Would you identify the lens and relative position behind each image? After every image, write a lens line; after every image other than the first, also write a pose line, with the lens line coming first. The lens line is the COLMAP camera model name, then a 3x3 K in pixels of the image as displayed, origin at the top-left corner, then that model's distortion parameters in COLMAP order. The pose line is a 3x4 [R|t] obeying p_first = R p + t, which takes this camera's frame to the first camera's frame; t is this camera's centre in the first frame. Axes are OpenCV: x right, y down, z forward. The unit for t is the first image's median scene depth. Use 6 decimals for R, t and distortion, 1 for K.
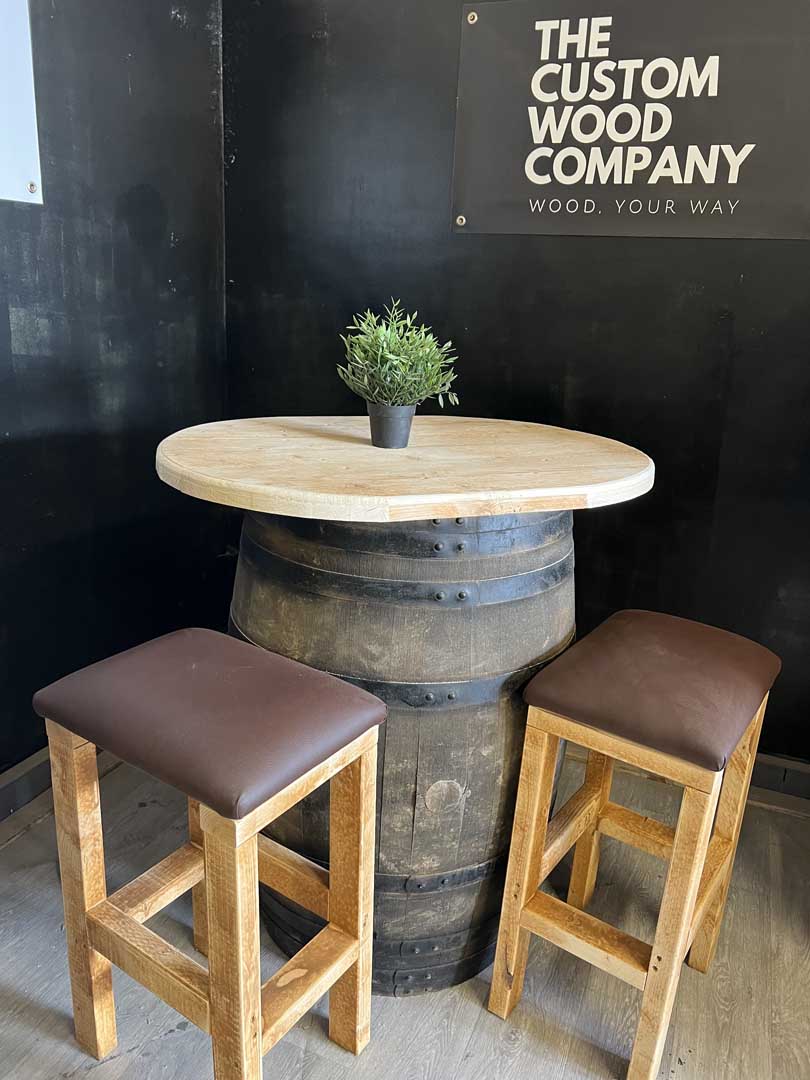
lens RADIAL K [[812.8, 0, 413.3], [0, 812.8, 547.4], [0, 0, 1]] dist [0.053072, -0.060504]
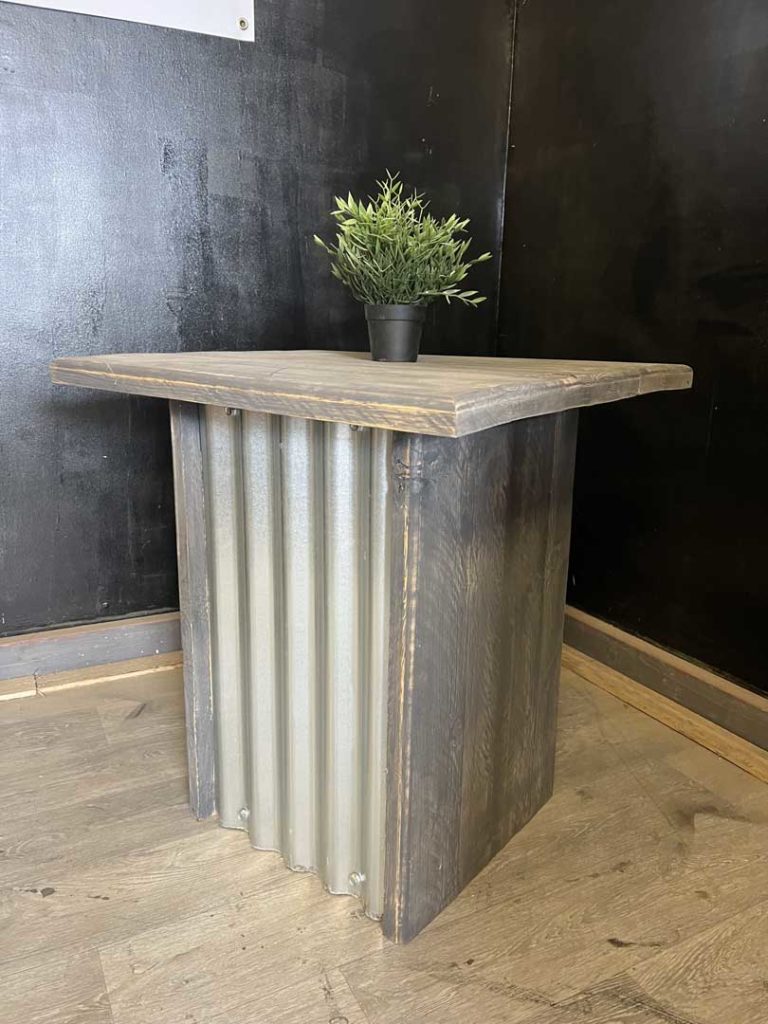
lens RADIAL K [[770.6, 0, 380.1], [0, 770.6, 508.1], [0, 0, 1]] dist [0.053072, -0.060504]
pose [[0.754738, 0.109294, -0.646858, 0.310191], [-0.173643, 0.984139, -0.036322, 0.134238], [0.632629, 0.139736, 0.761745, 0.420380]]
